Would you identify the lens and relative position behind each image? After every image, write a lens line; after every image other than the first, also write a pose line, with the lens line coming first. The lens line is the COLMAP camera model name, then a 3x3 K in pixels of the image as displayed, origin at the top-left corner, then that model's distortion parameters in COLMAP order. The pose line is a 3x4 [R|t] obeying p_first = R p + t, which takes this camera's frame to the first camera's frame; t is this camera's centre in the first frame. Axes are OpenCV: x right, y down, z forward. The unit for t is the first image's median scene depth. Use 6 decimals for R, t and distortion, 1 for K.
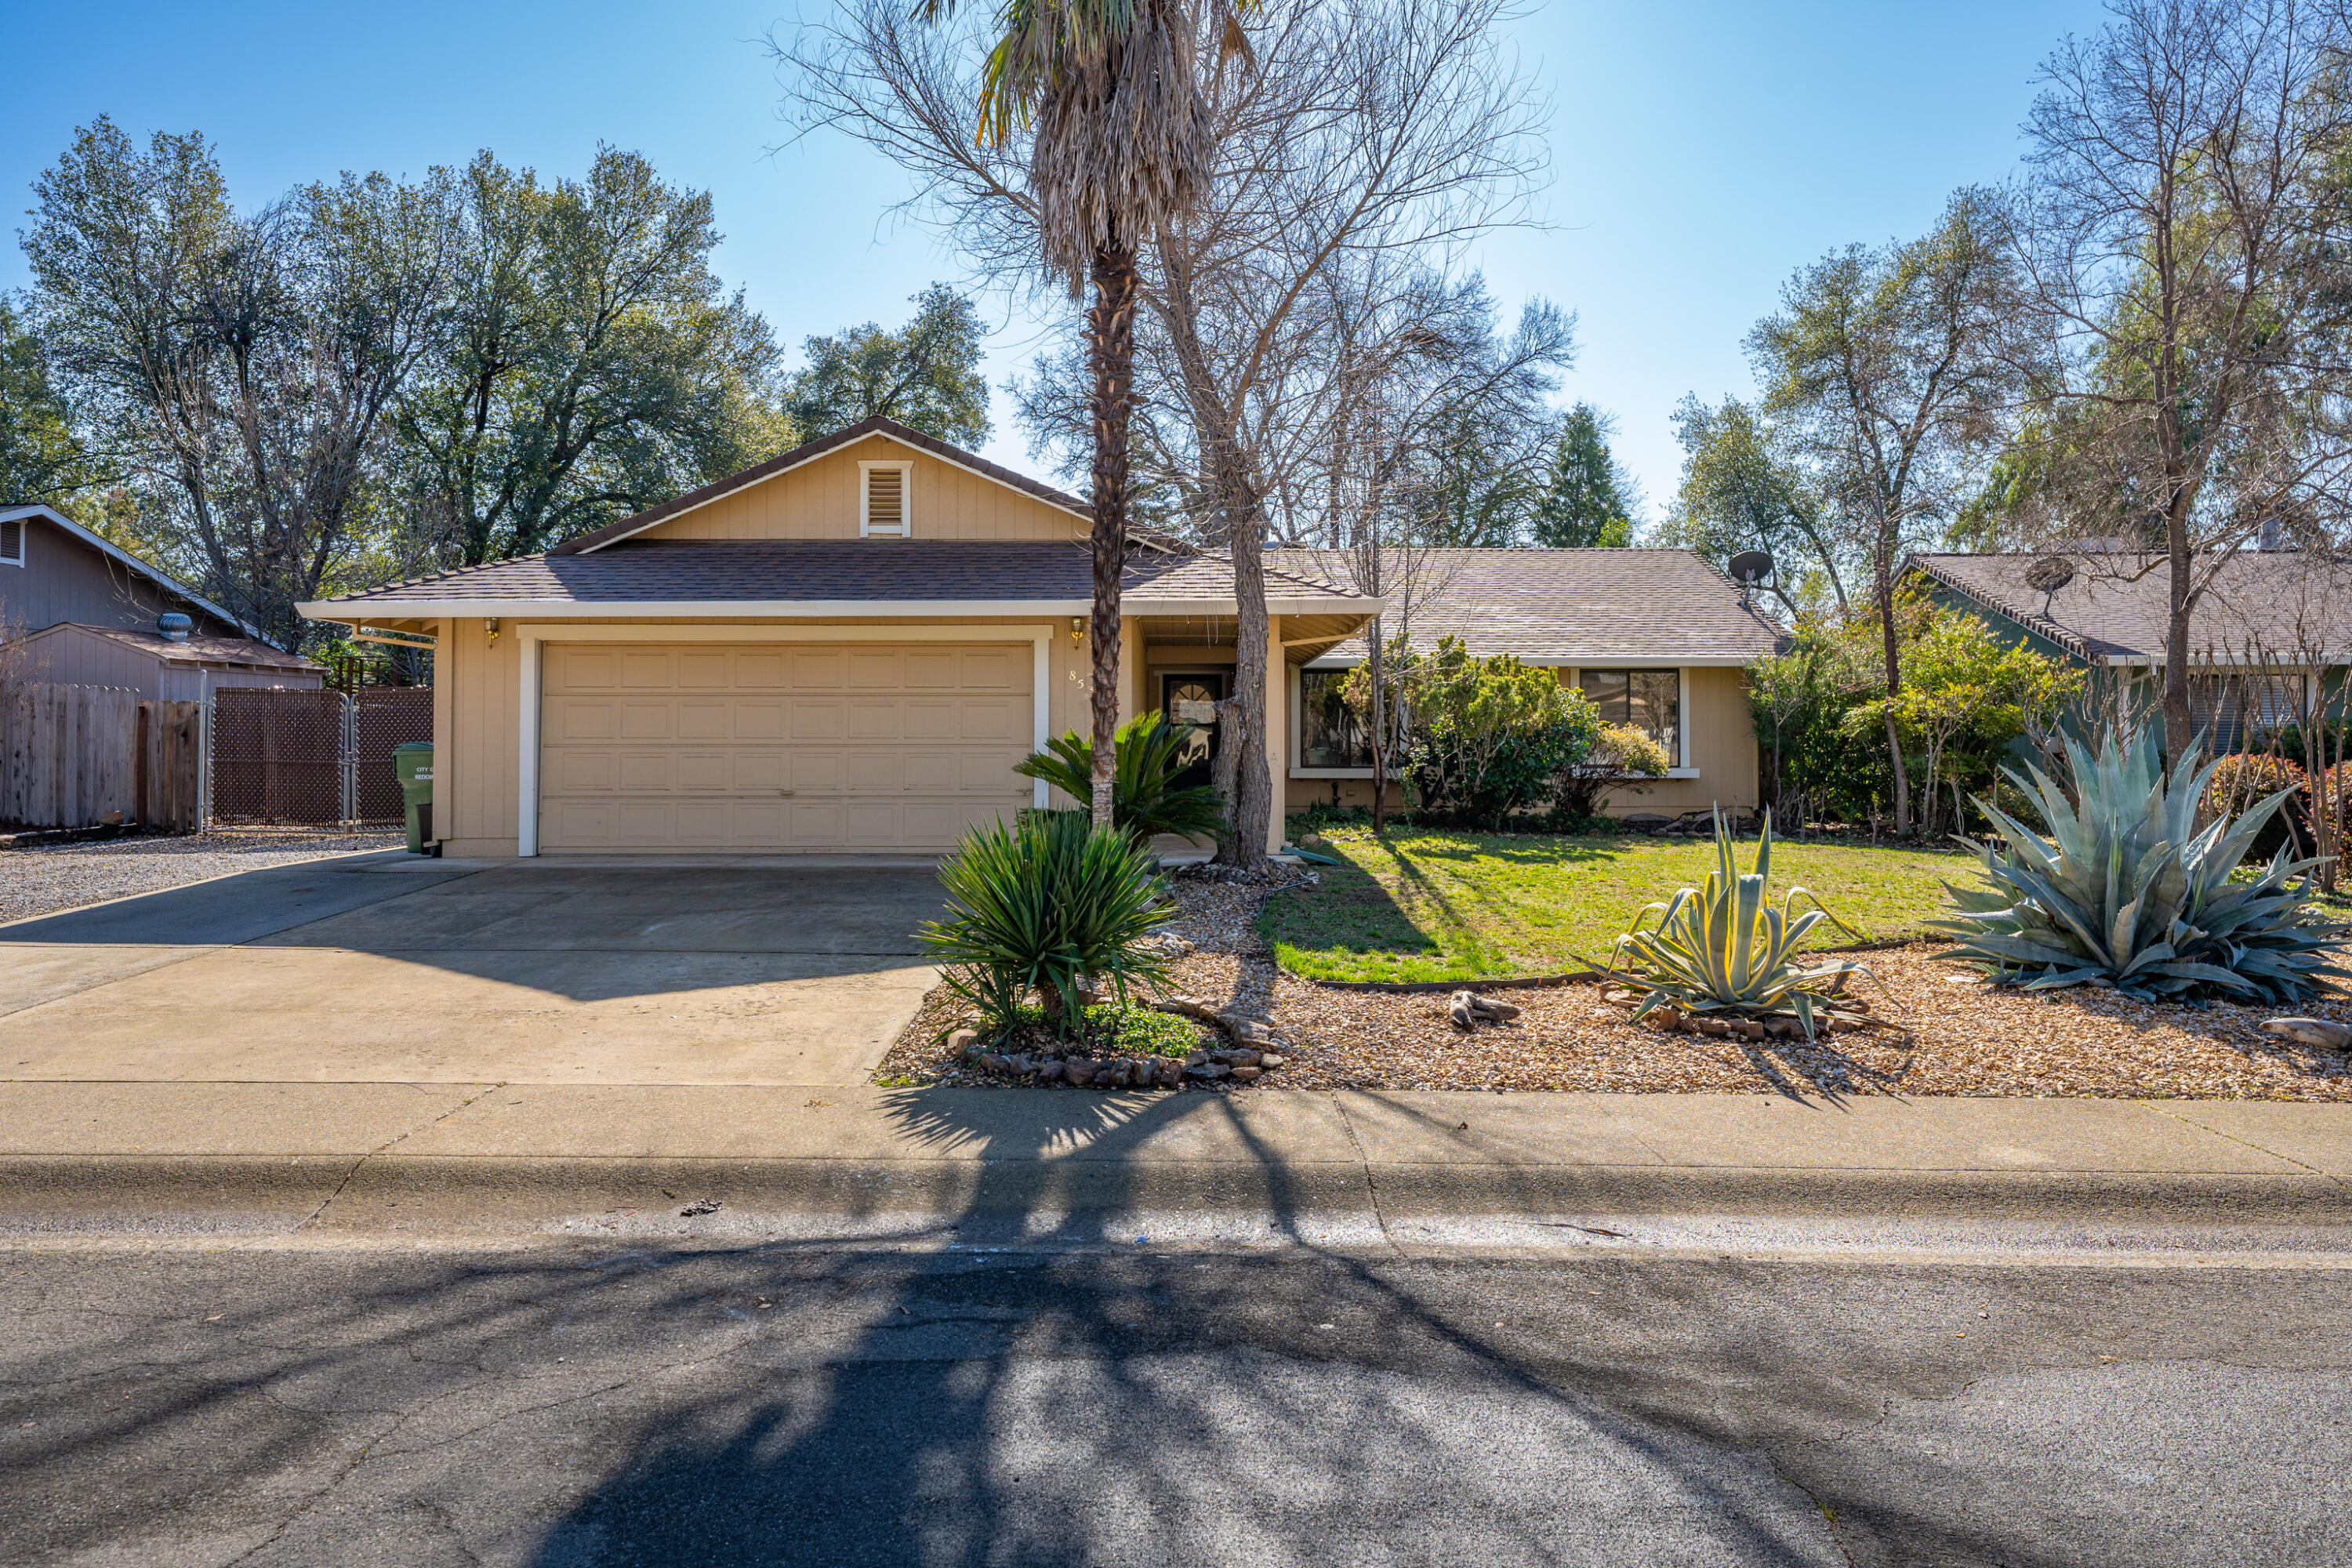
lens RADIAL K [[1523.1, 0, 1140.0], [0, 1523.1, 700.7], [0, 0, 1]] dist [0.031138, -0.002413]
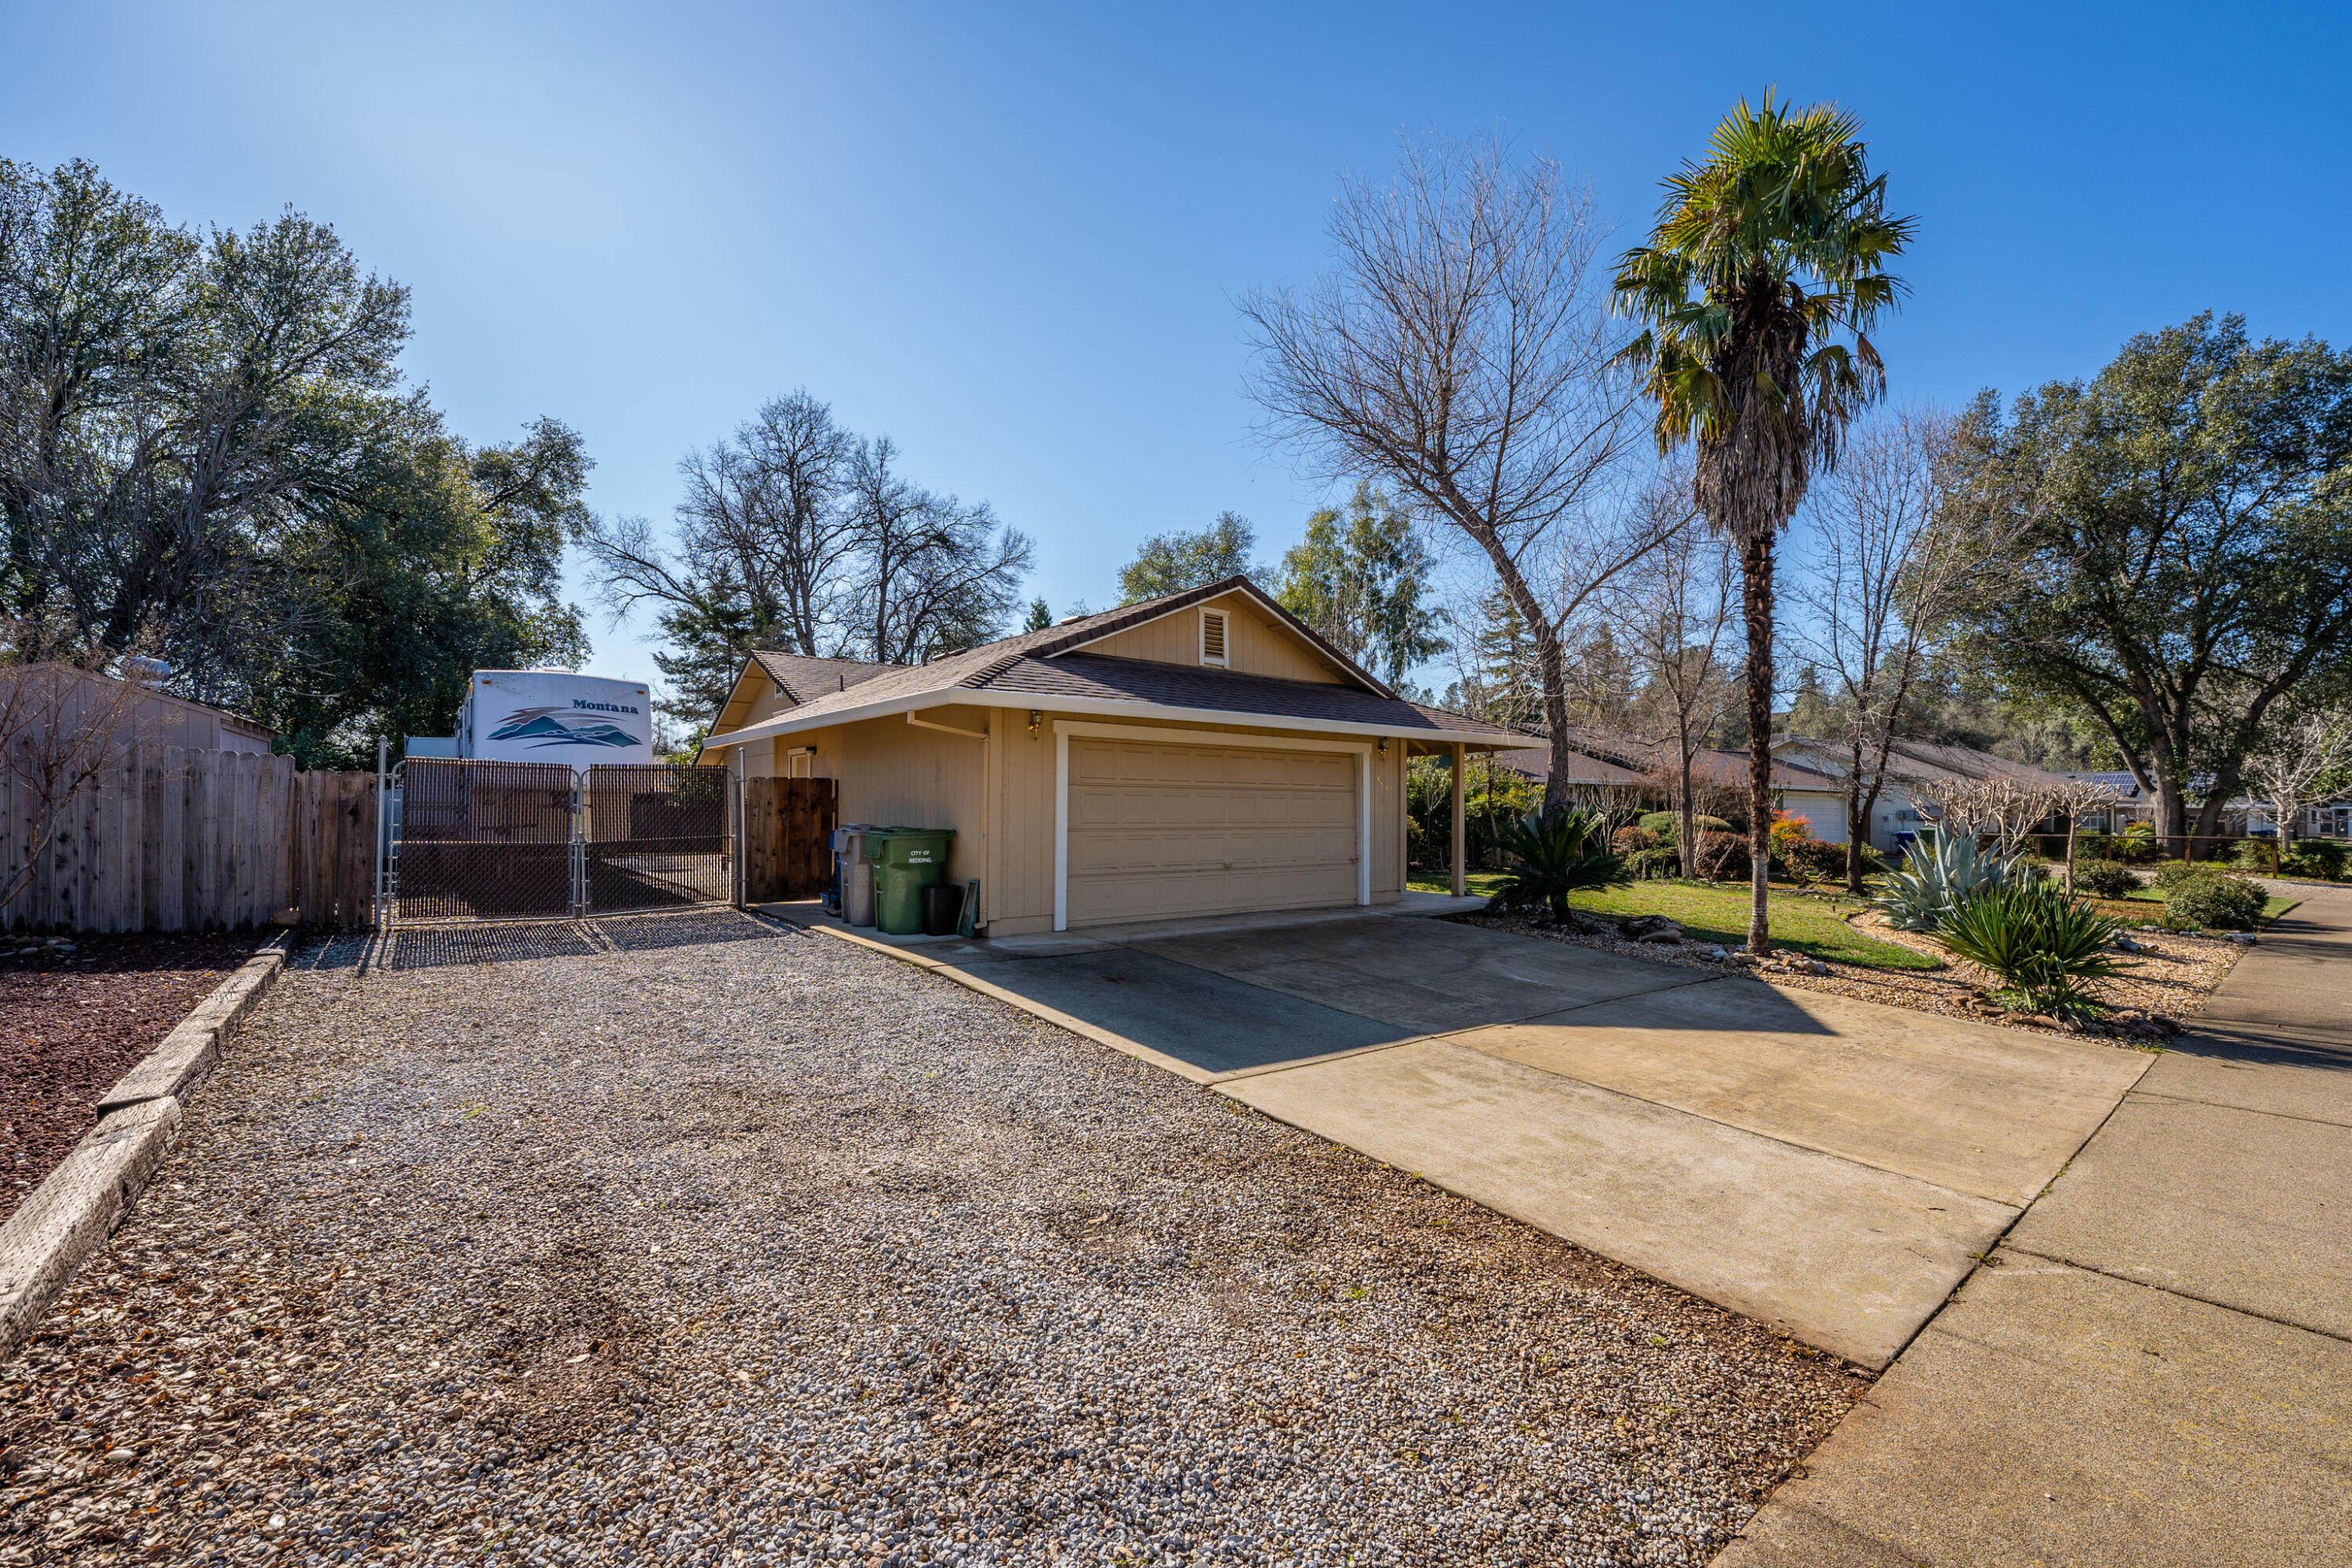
lens RADIAL K [[969.9, 0, 1152.9], [0, 969.9, 791.9], [0, 0, 1]] dist [-0.012328, 0.001897]
pose [[0.779470, 0.015770, 0.626241, -0.322145], [-0.025749, 0.999645, 0.006877, -0.002044], [-0.625910, -0.021486, 0.779599, 0.169517]]
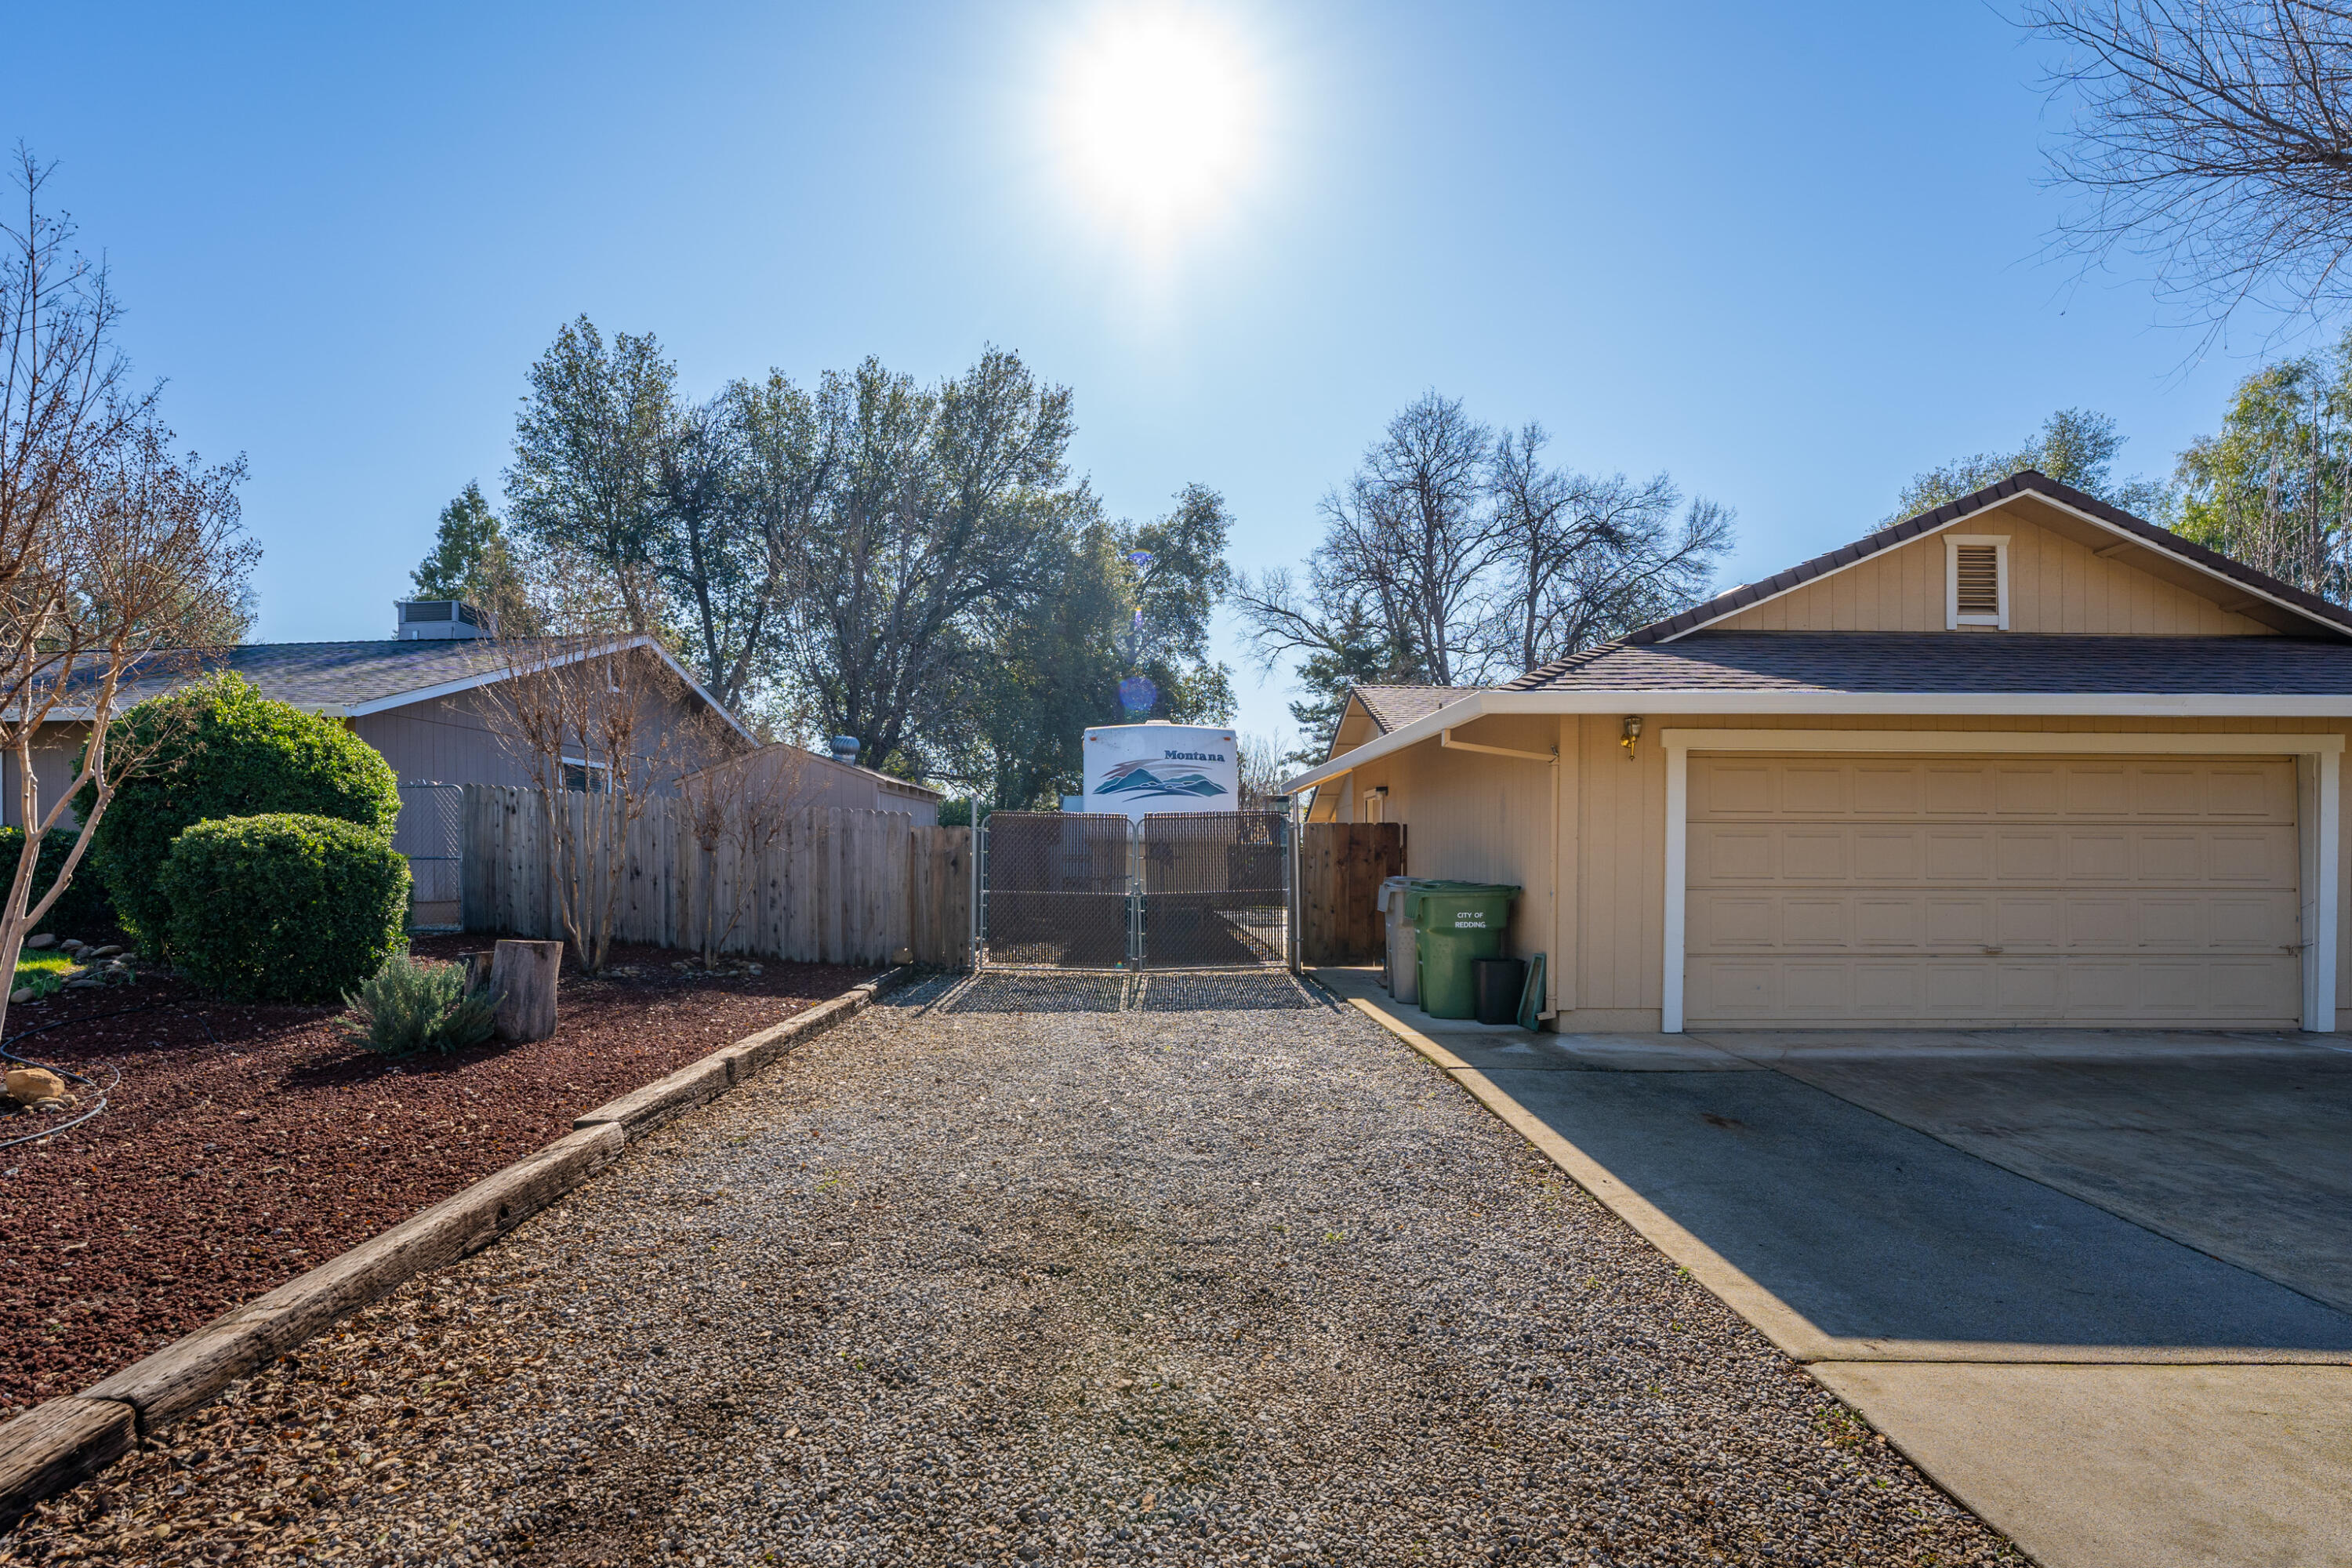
lens RADIAL K [[1065.4, 0, 1122.4], [0, 1065.4, 876.8], [0, 0, 1]] dist [-0.021001, 0.002286]
pose [[0.999911, 0.002600, 0.013062, -0.279503], [-0.003227, 0.998829, 0.048278, -0.000422], [-0.012921, -0.048316, 0.998749, 0.194644]]
